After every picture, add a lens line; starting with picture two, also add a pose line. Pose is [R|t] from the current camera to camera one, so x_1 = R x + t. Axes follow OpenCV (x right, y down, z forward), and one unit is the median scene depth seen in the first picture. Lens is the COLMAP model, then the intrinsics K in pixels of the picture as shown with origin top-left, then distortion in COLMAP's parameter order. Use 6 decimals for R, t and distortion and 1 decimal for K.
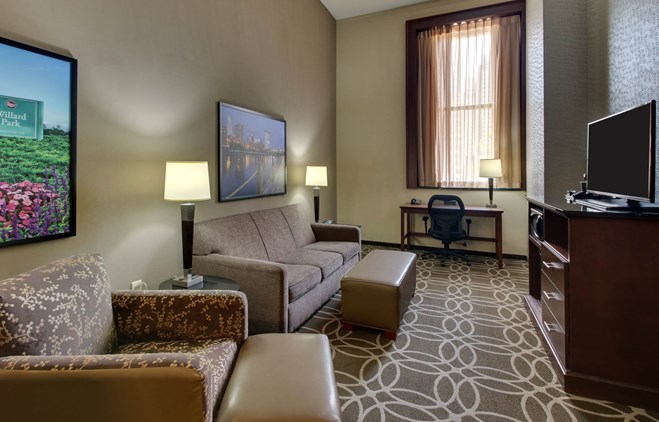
lens RADIAL K [[324.2, 0, 328.0], [0, 324.2, 167.9], [0, 0, 1]] dist [0.019962, -0.011686]
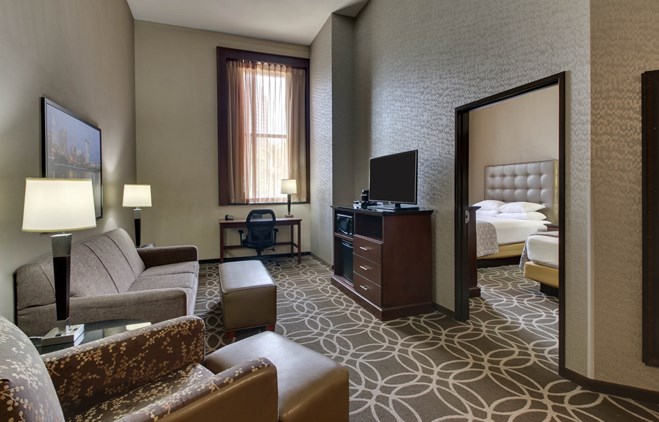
lens RADIAL K [[312.8, 0, 328.6], [0, 312.8, 190.9], [0, 0, 1]] dist [-0.000675, -0.000298]
pose [[0.719869, -0.012686, 0.693994, -0.246071], [0.002942, 0.999880, 0.015227, -0.000055], [-0.694104, -0.008920, 0.719820, 0.023856]]
